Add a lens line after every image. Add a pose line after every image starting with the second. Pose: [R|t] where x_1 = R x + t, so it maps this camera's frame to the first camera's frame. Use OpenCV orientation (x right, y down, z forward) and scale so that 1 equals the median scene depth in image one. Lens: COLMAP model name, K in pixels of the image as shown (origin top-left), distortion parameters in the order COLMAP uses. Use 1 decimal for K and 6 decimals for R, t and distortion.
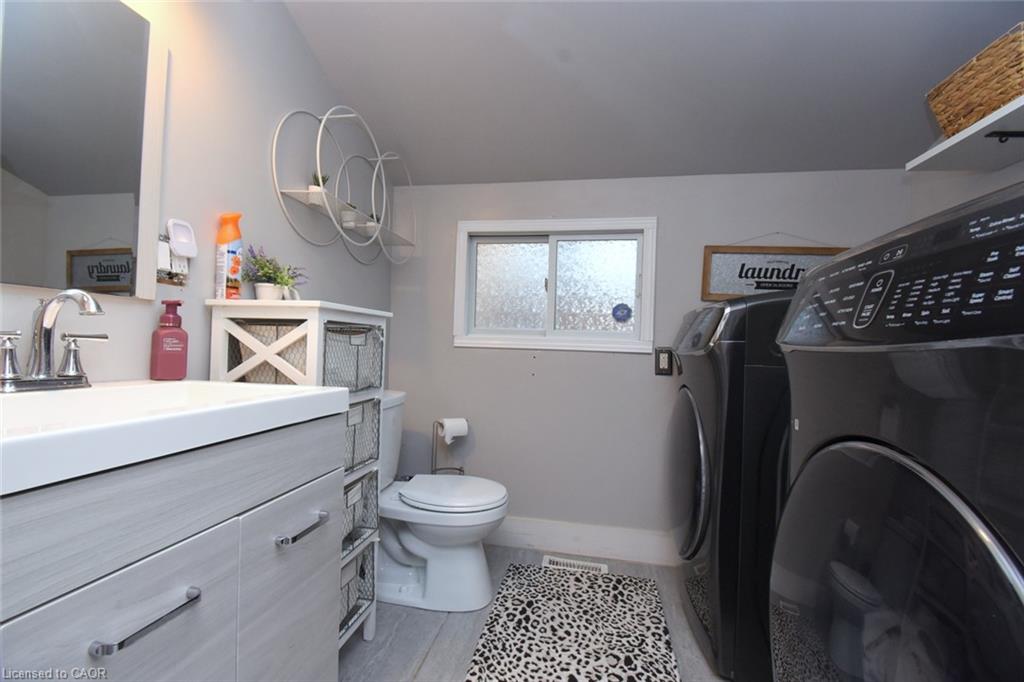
lens RADIAL K [[449.7, 0, 505.7], [0, 449.7, 342.5], [0, 0, 1]] dist [0.019657, -0.026443]
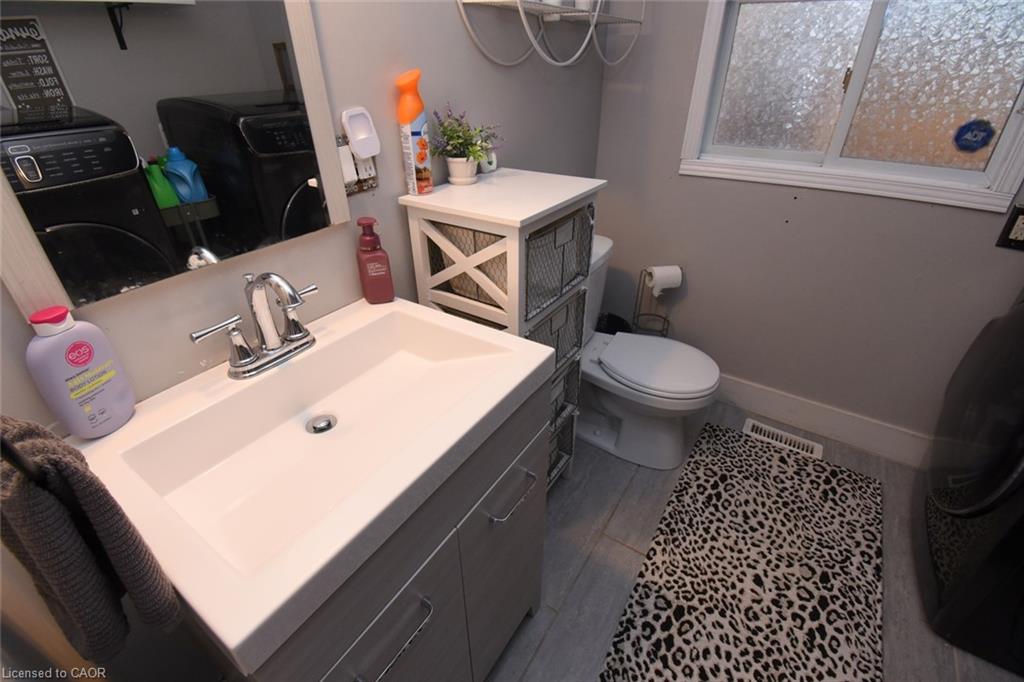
lens RADIAL K [[449.7, 0, 505.7], [0, 449.7, 342.5], [0, 0, 1]] dist [0.019657, -0.026443]
pose [[0.917031, 0.171833, -0.359899, -0.089341], [0.044170, 0.853108, 0.519861, -0.238454], [0.396363, -0.492625, 0.774737, 0.212687]]
